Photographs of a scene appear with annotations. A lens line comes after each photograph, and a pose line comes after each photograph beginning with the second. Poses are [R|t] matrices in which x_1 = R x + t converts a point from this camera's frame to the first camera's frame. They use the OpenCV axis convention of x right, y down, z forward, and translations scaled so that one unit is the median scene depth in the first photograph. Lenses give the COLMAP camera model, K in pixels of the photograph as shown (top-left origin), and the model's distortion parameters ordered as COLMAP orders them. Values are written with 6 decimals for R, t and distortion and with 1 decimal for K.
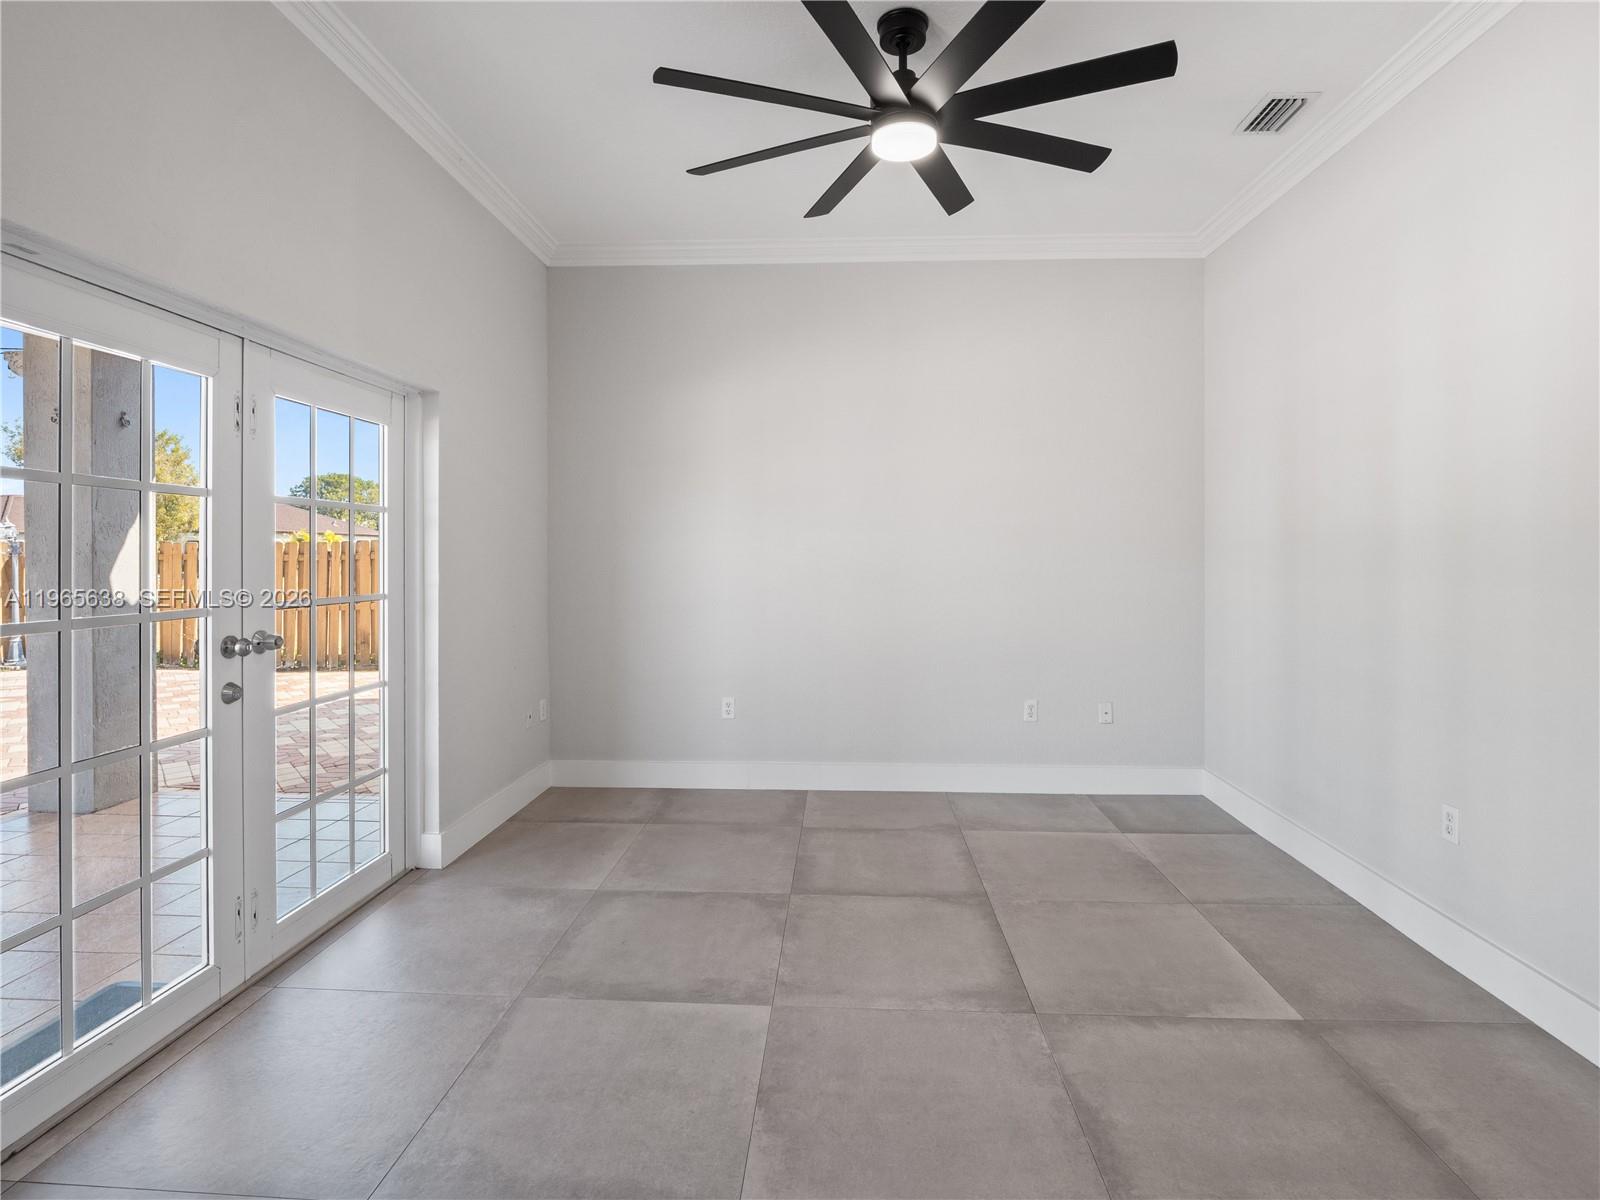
lens RADIAL K [[806.7, 0, 802.5], [0, 806.7, 565.0], [0, 0, 1]] dist [0.001667, -0.002262]
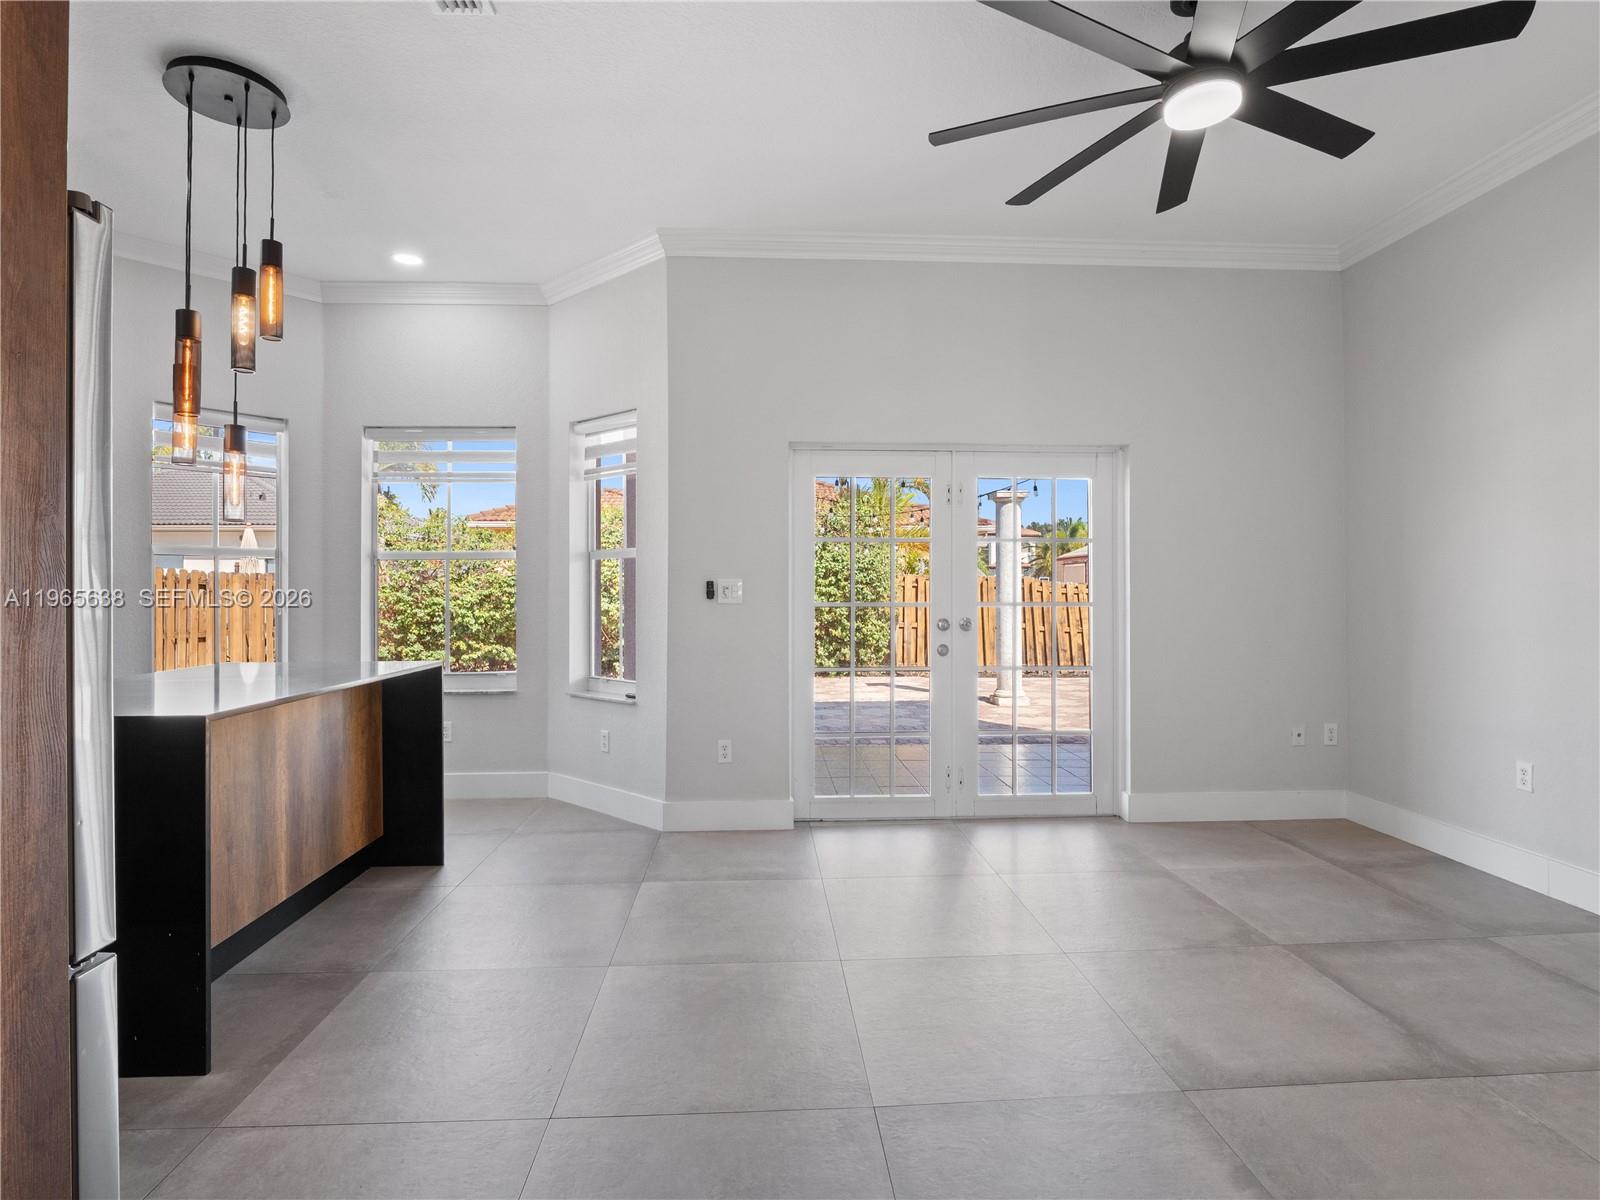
lens RADIAL K [[806.7, 0, 799.4], [0, 806.7, 593.4], [0, 0, 1]] dist [0.001667, -0.002262]
pose [[0.114275, 0.001883, -0.993447, 0.798147], [-0.012604, 0.999920, 0.000445, 0.026954], [0.993369, 0.012470, 0.114290, 0.365369]]
